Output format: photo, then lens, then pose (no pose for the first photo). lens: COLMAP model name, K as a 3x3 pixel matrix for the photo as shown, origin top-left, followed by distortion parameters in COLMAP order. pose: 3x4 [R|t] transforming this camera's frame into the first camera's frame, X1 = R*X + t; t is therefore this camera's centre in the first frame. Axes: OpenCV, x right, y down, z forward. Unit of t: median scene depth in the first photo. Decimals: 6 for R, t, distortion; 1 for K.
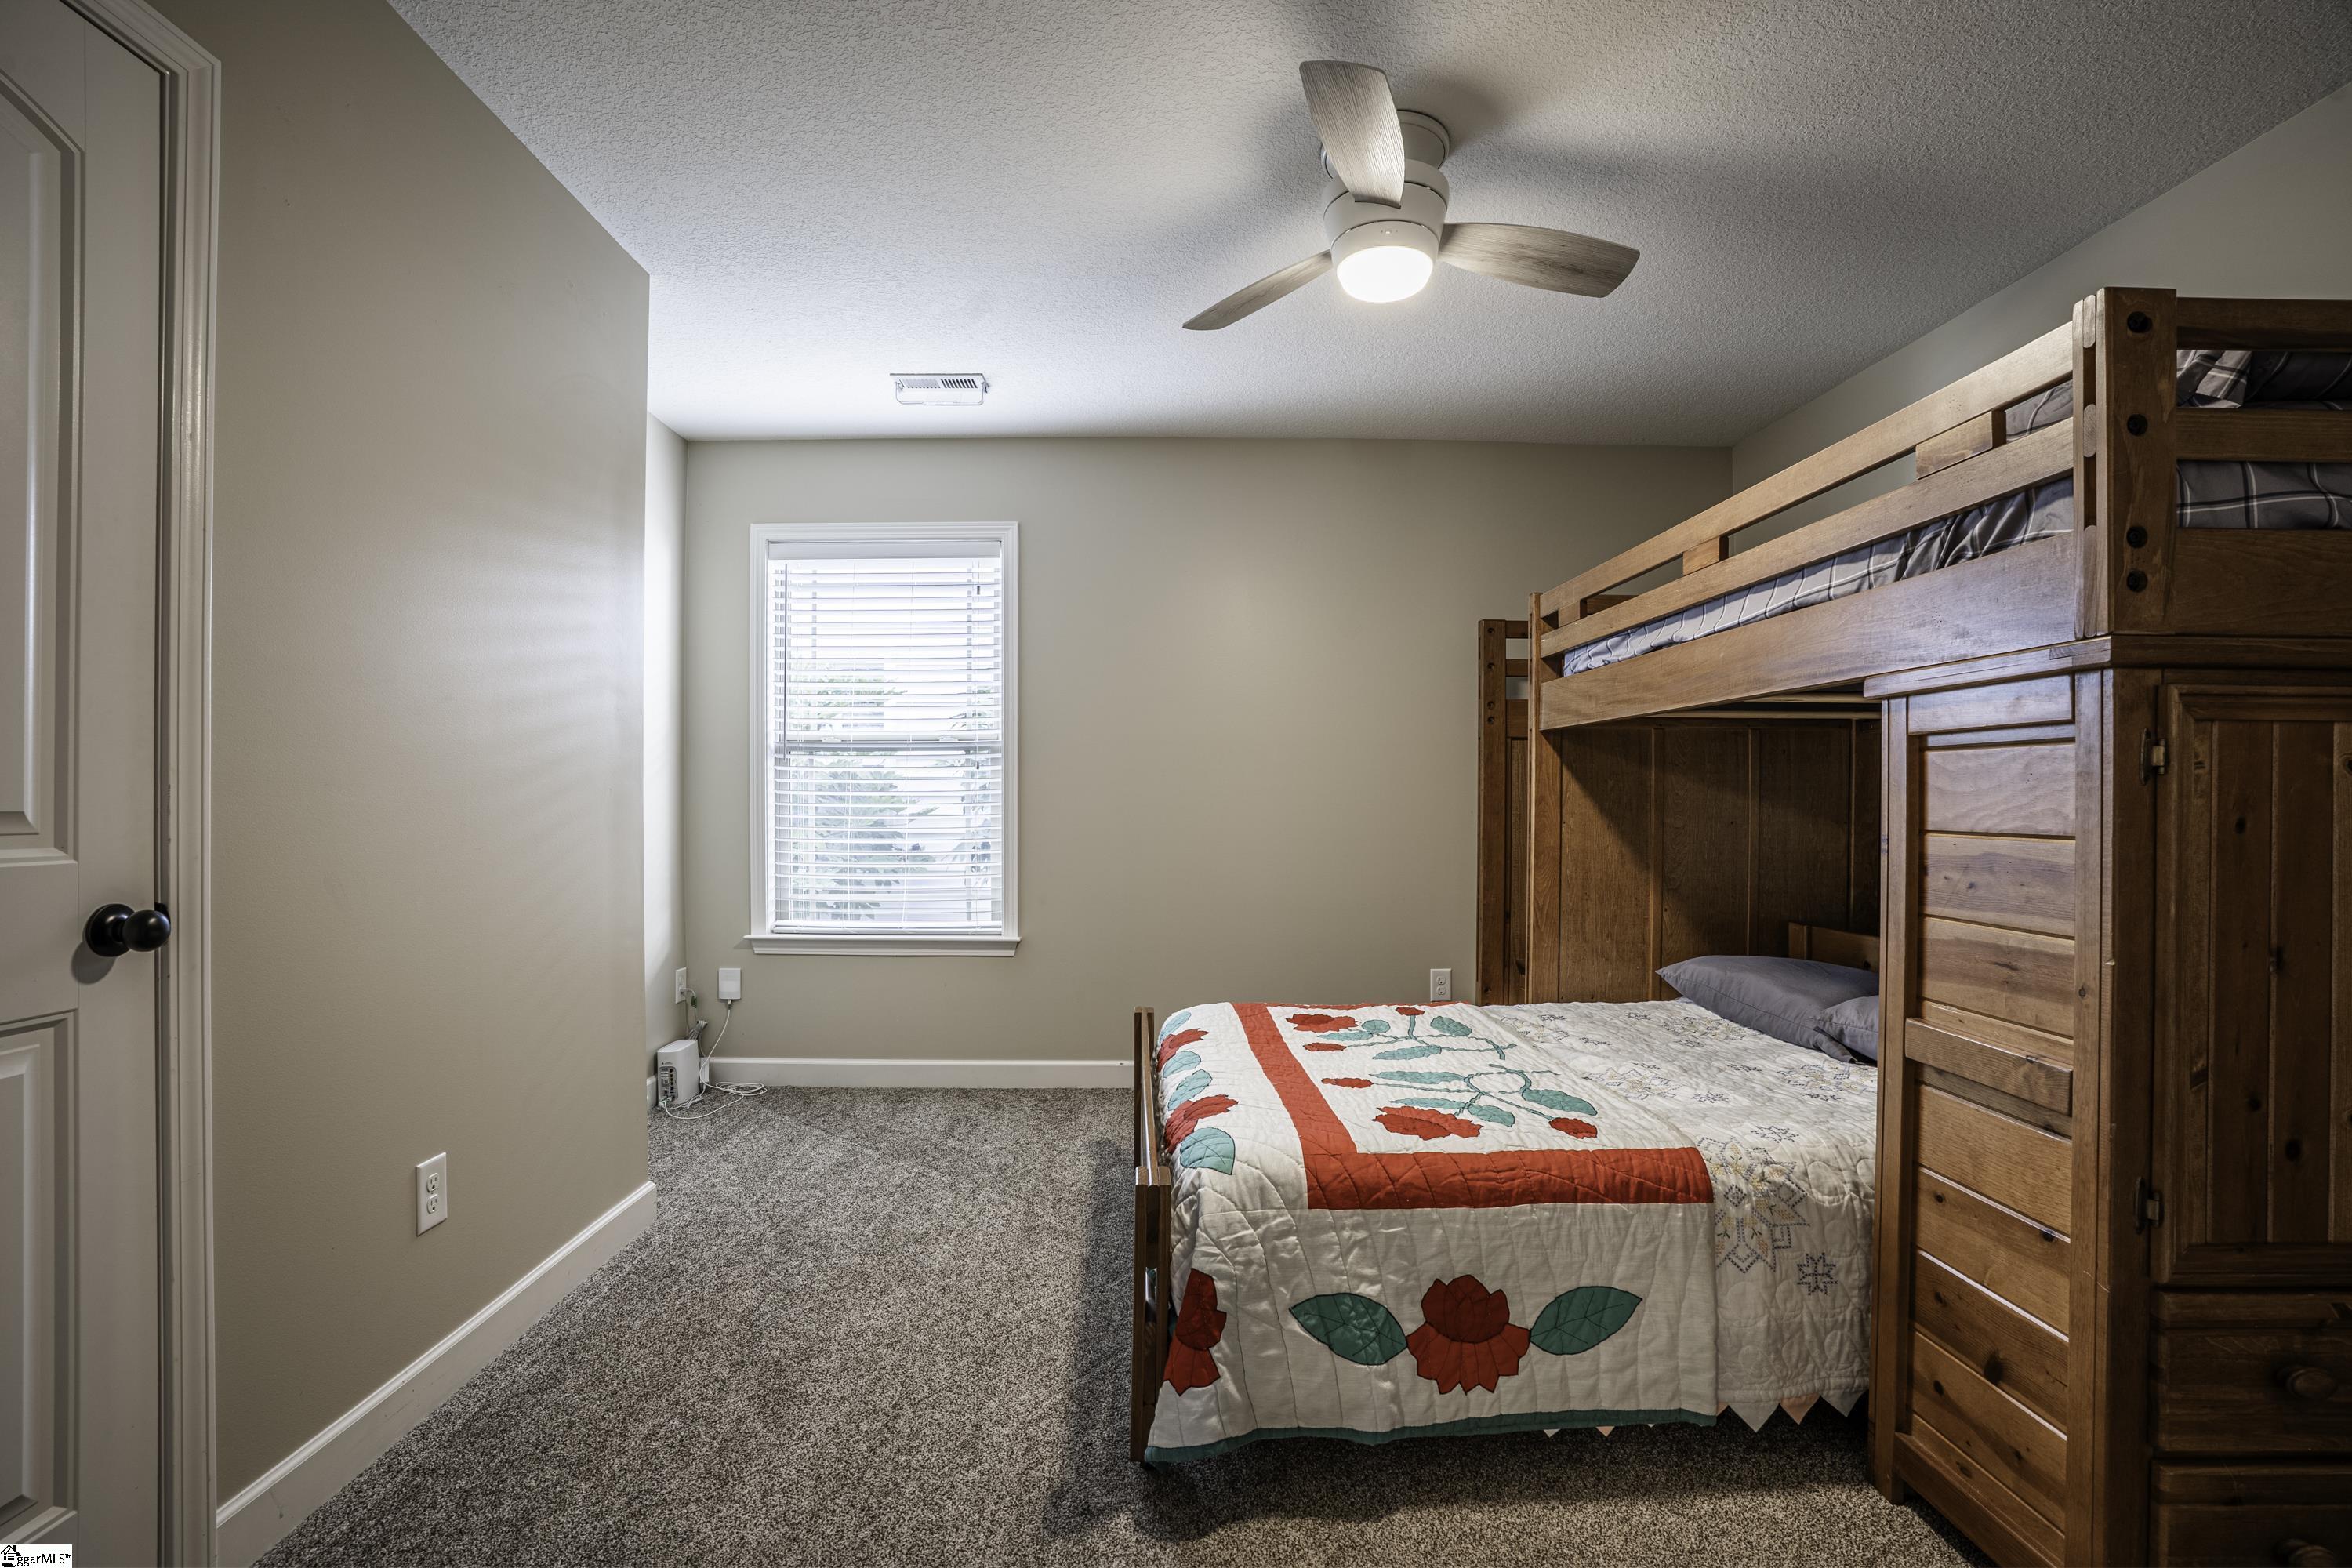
lens RADIAL K [[1086.4, 0, 1168.8], [0, 1086.4, 797.5], [0, 0, 1]] dist [-0.078560, 0.033128]
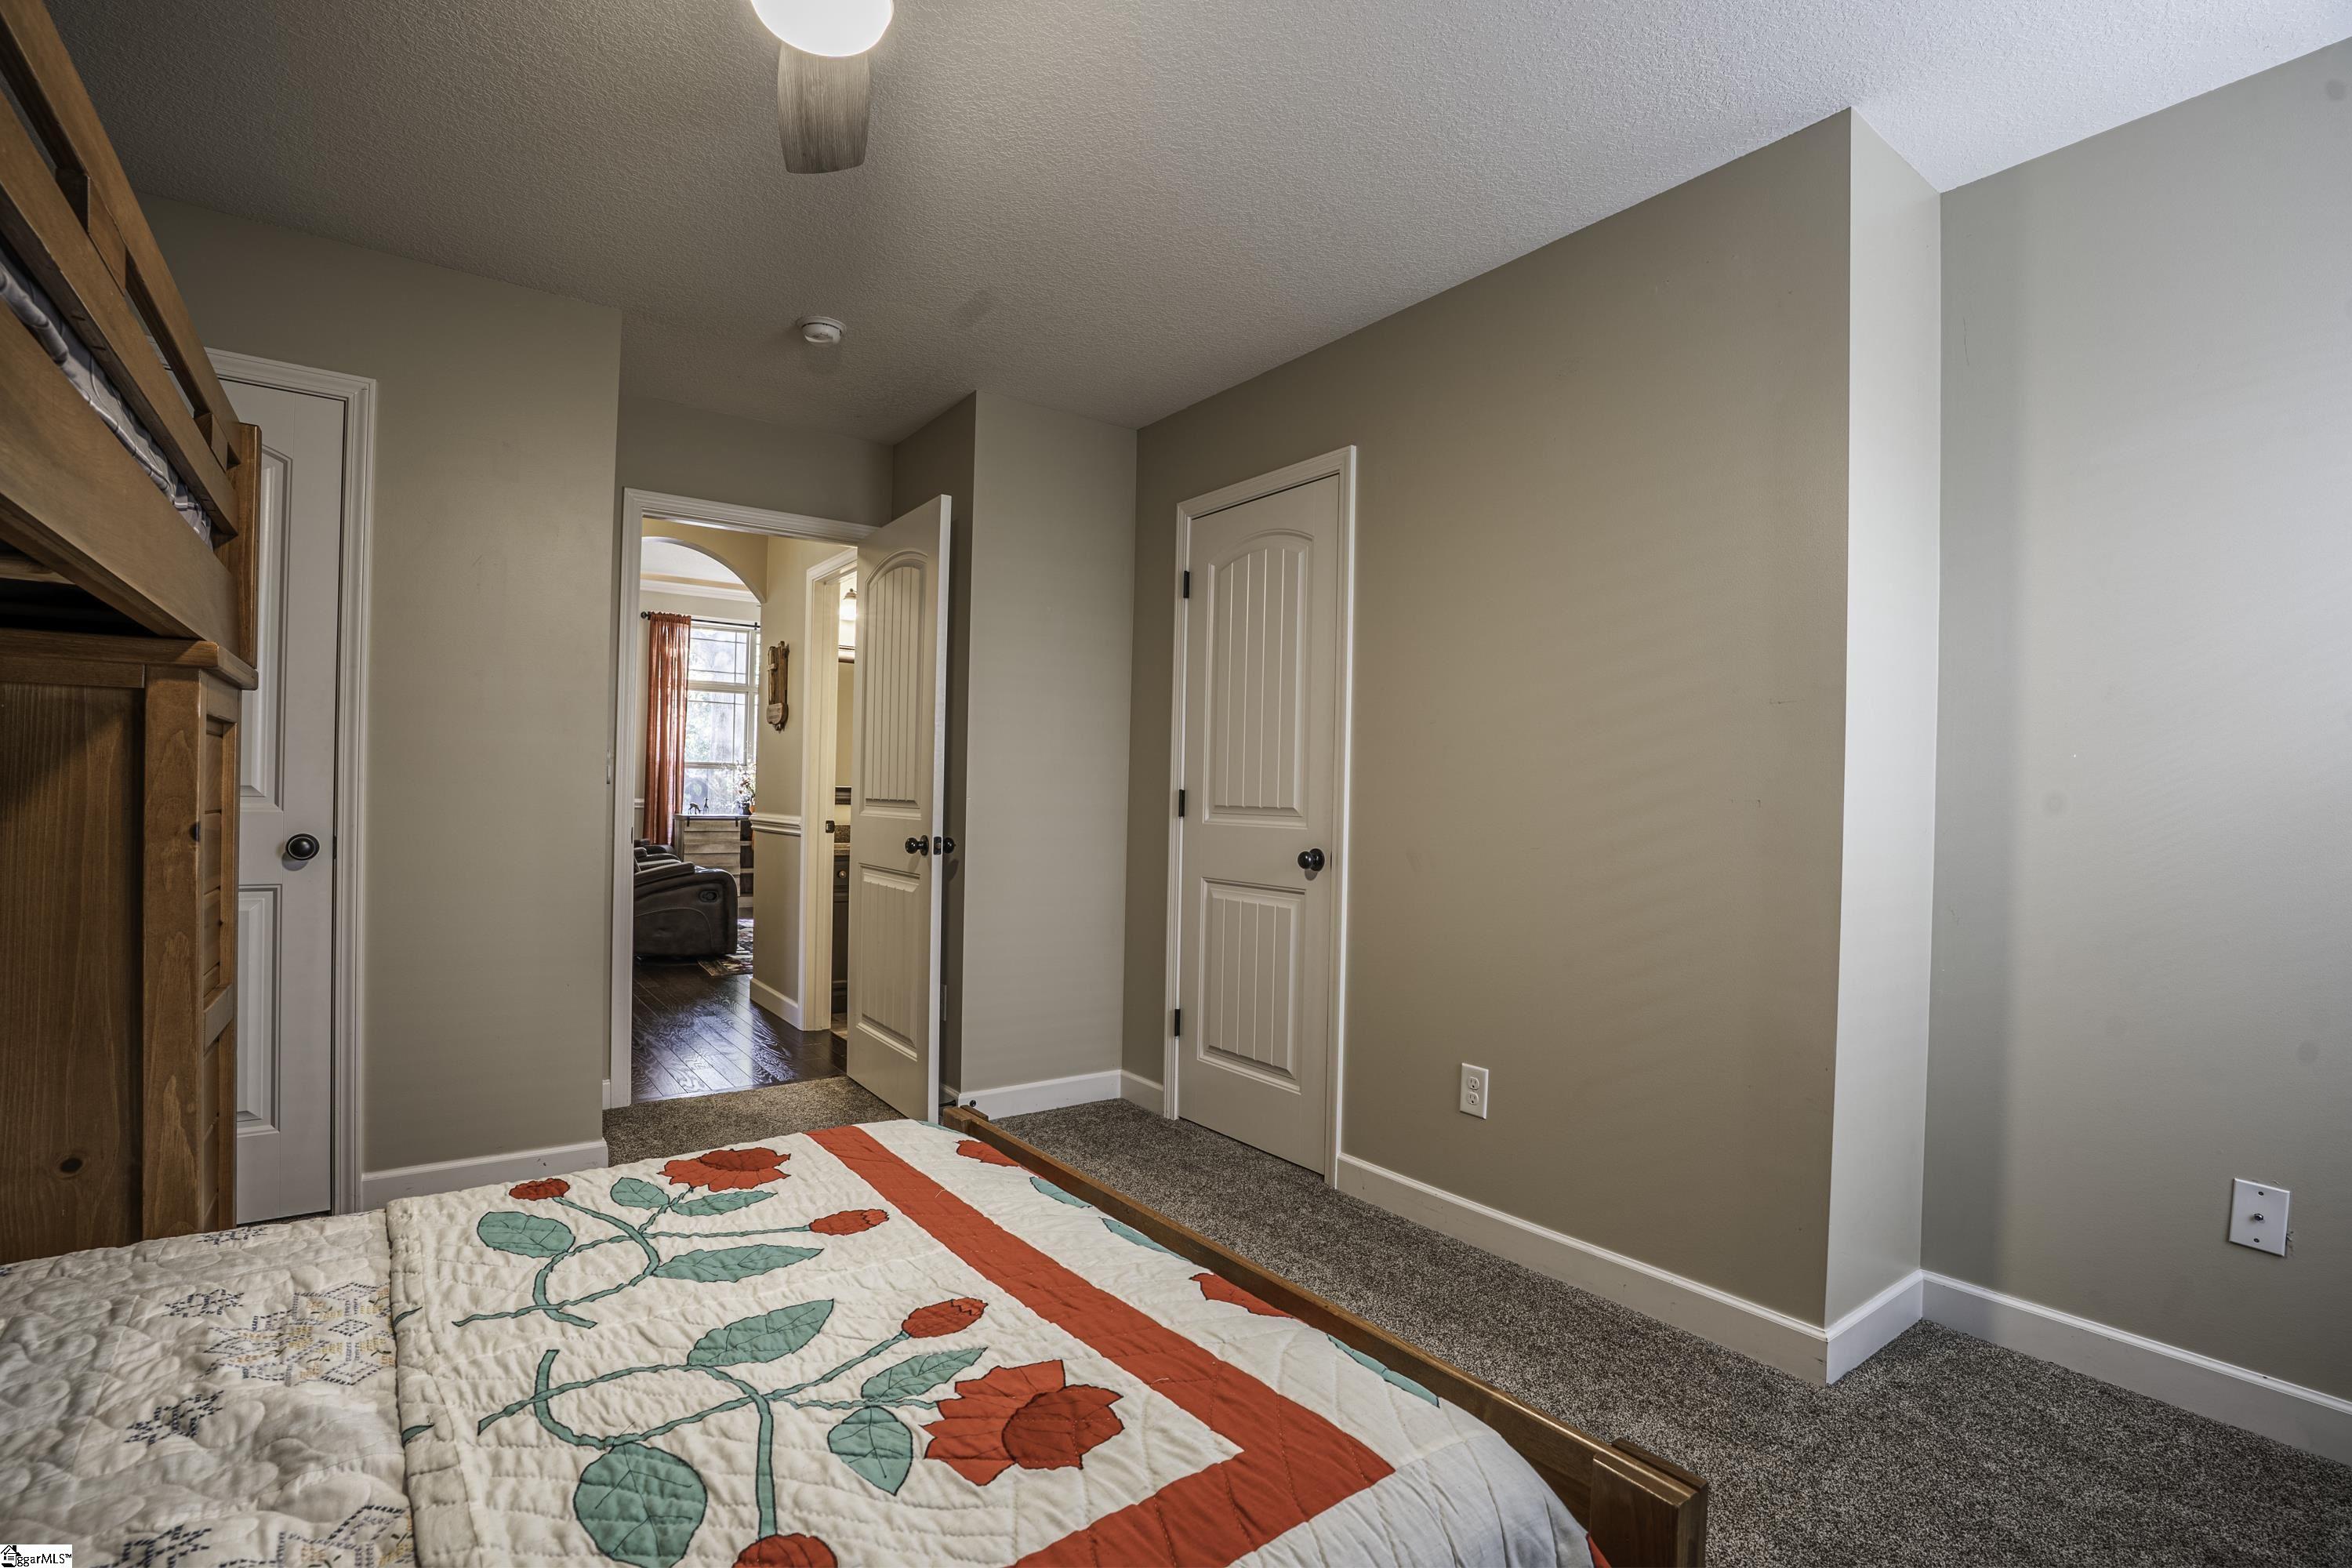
lens RADIAL K [[1086.4, 0, 1168.8], [0, 1086.4, 797.5], [0, 0, 1]] dist [-0.078560, 0.033128]
pose [[-0.817028, -0.017354, -0.576336, 0.450968], [-0.019898, 0.999800, -0.001896, -0.000473], [0.576254, 0.009919, -0.817210, 1.915363]]
